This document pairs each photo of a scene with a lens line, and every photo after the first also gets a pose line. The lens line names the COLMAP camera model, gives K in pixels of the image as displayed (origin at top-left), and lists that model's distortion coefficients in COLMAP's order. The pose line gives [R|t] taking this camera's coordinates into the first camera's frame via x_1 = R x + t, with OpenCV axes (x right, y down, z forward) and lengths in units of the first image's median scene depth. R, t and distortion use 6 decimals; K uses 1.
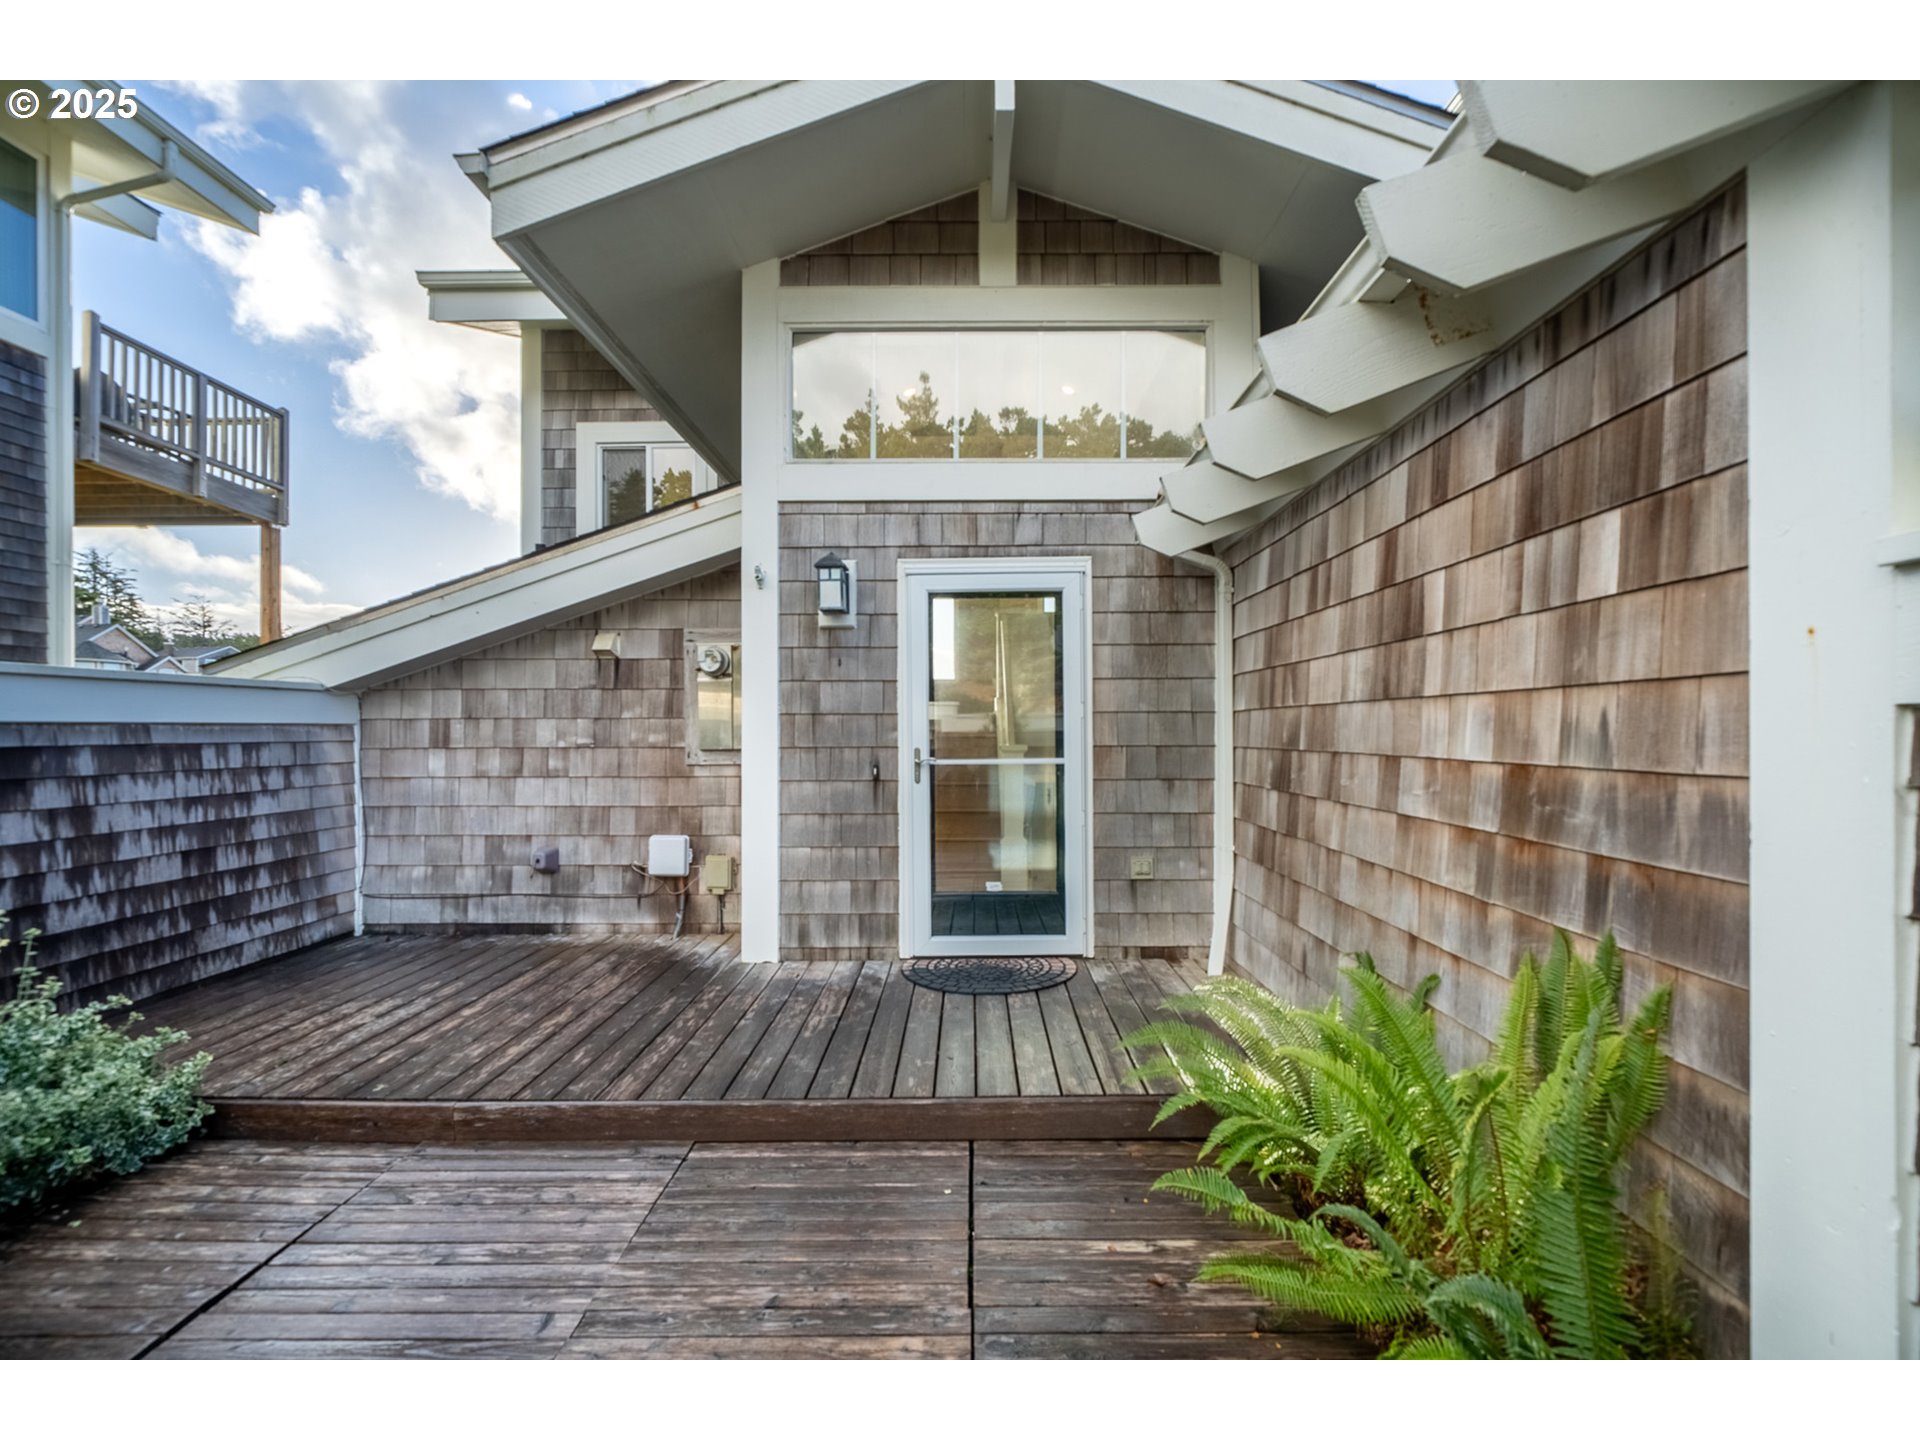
lens RADIAL K [[912.7, 0, 966.4], [0, 912.7, 733.2], [0, 0, 1]] dist [0.001821, 0.000235]
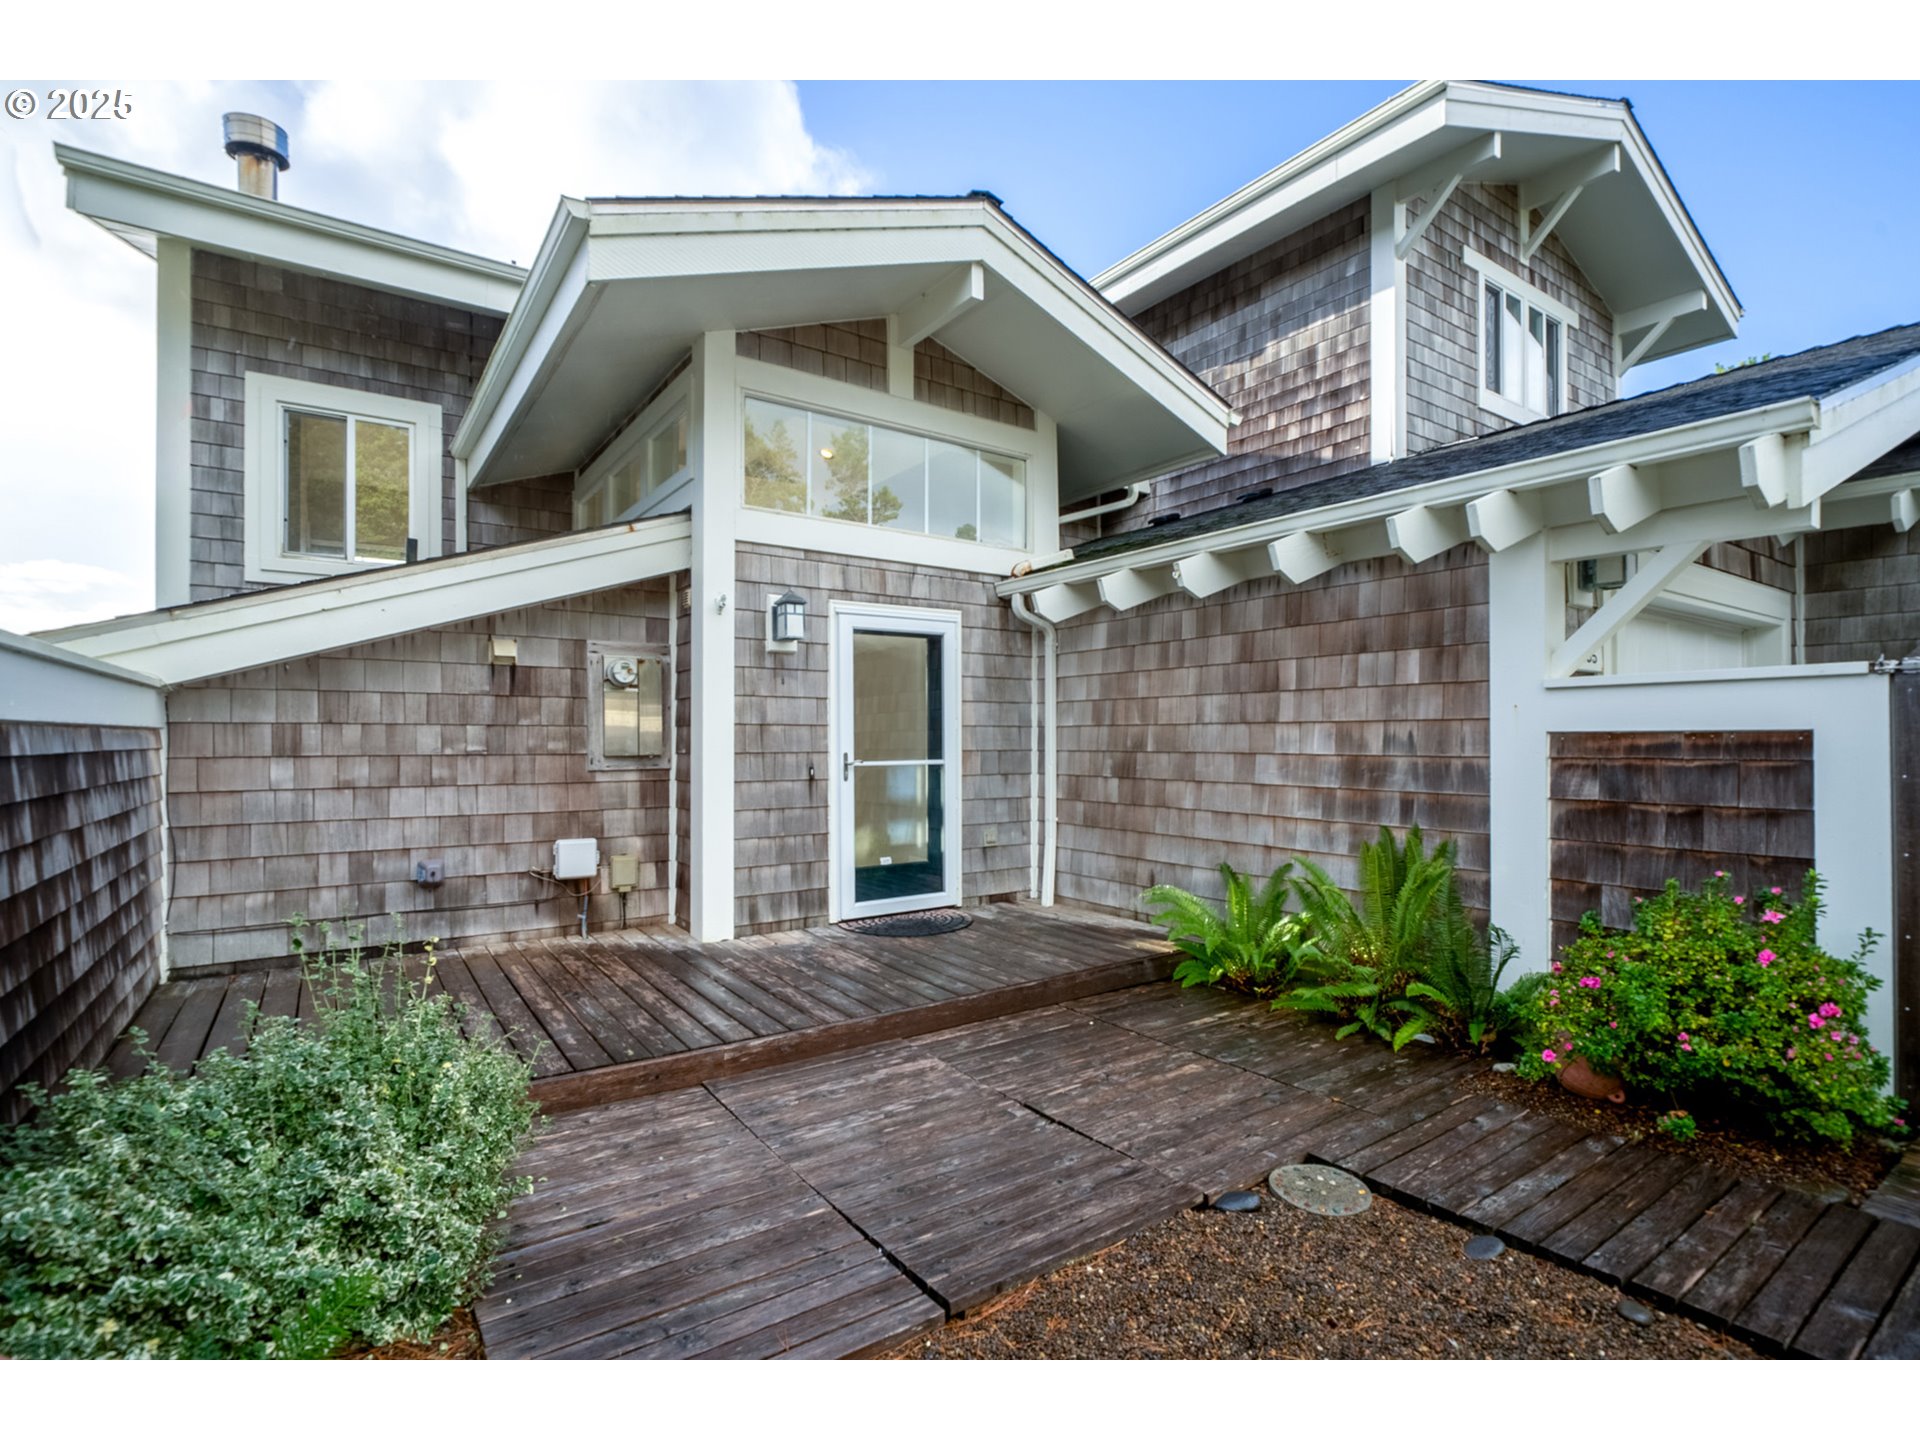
lens RADIAL K [[899.6, 0, 965.0], [0, 899.6, 742.1], [0, 0, 1]] dist [-0.001454, -0.000192]
pose [[0.817616, 0.001361, 0.575762, -0.621087], [-0.001222, 0.999999, -0.000630, 0.002140], [-0.575762, -0.000188, 0.817617, -0.098630]]
